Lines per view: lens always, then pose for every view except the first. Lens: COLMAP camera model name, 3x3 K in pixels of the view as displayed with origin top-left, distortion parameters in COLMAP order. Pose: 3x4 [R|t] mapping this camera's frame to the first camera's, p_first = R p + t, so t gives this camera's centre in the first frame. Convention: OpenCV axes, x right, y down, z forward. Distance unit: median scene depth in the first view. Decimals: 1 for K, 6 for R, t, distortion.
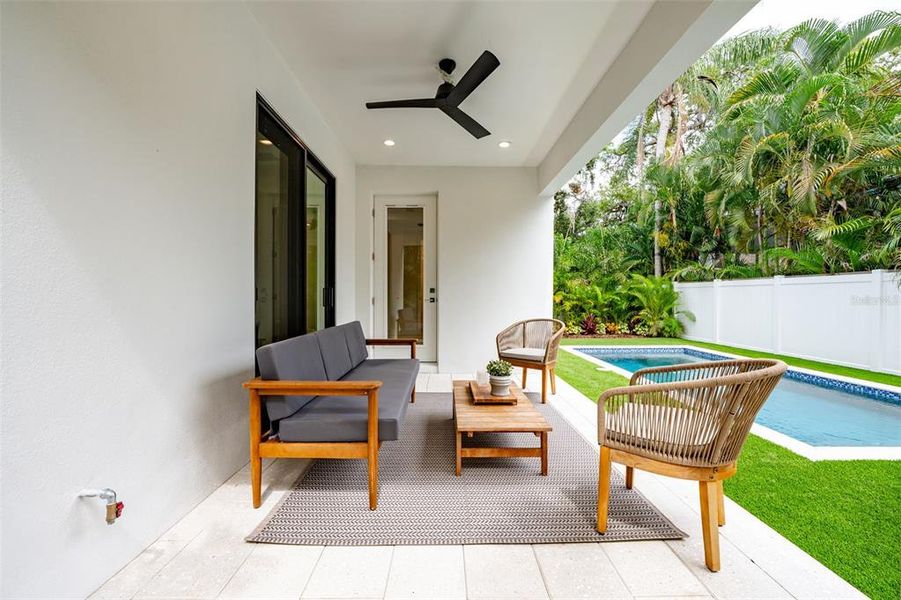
lens RADIAL K [[365.9, 0, 455.2], [0, 365.9, 302.0], [0, 0, 1]] dist [-0.009506, 0.000867]
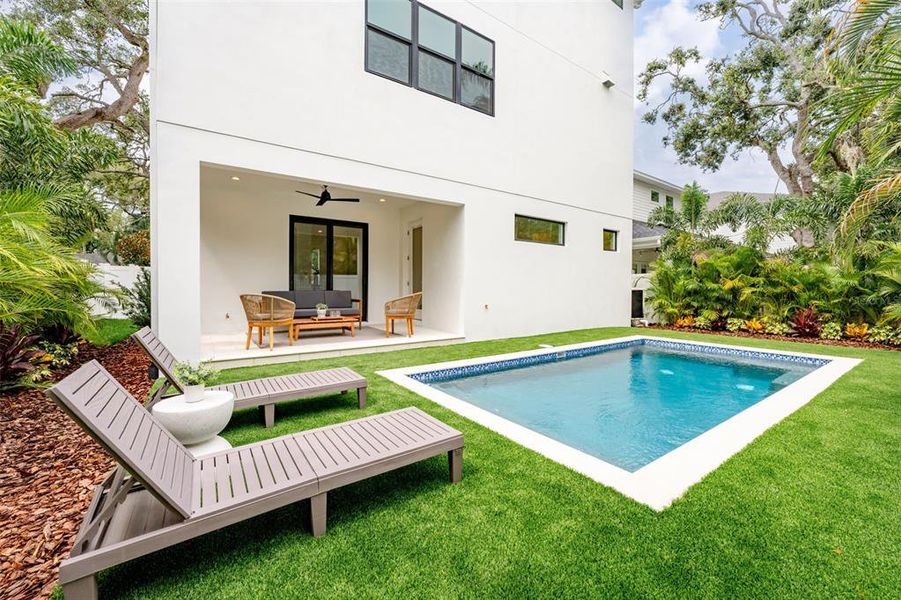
lens RADIAL K [[365.9, 0, 451.6], [0, 365.9, 294.6], [0, 0, 1]] dist [-0.009506, 0.000867]
pose [[0.558141, 0.017399, -0.829564, 1.015531], [-0.013713, 0.999837, 0.011744, 0.019831], [0.829633, 0.004822, 0.558288, 0.155921]]
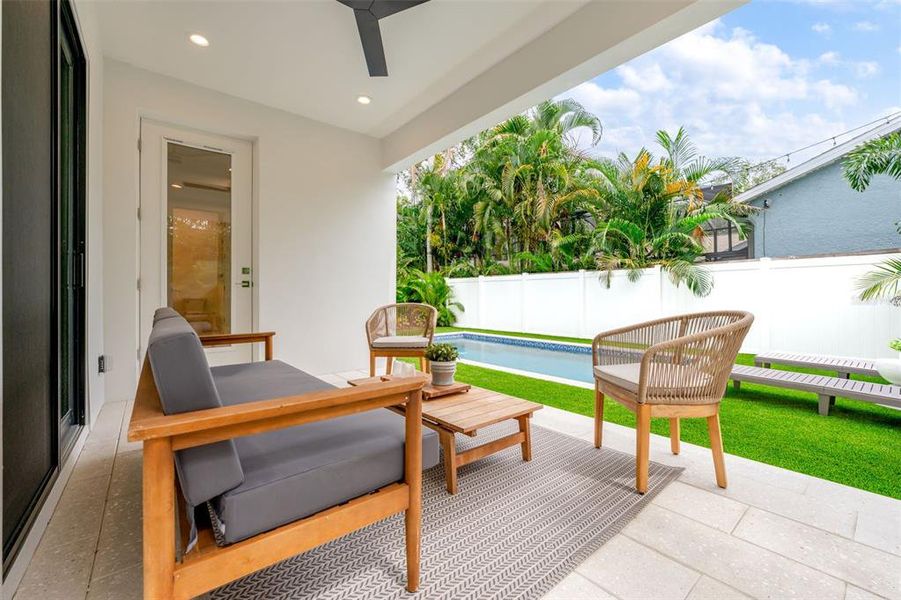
lens RADIAL K [[365.9, 0, 453.2], [0, 365.9, 297.4], [0, 0, 1]] dist [-0.009506, 0.000867]
pose [[0.776141, -0.004167, 0.630546, -0.151692], [0.012201, 0.999890, -0.008411, 0.024738], [-0.630442, 0.014222, 0.776106, 0.132921]]
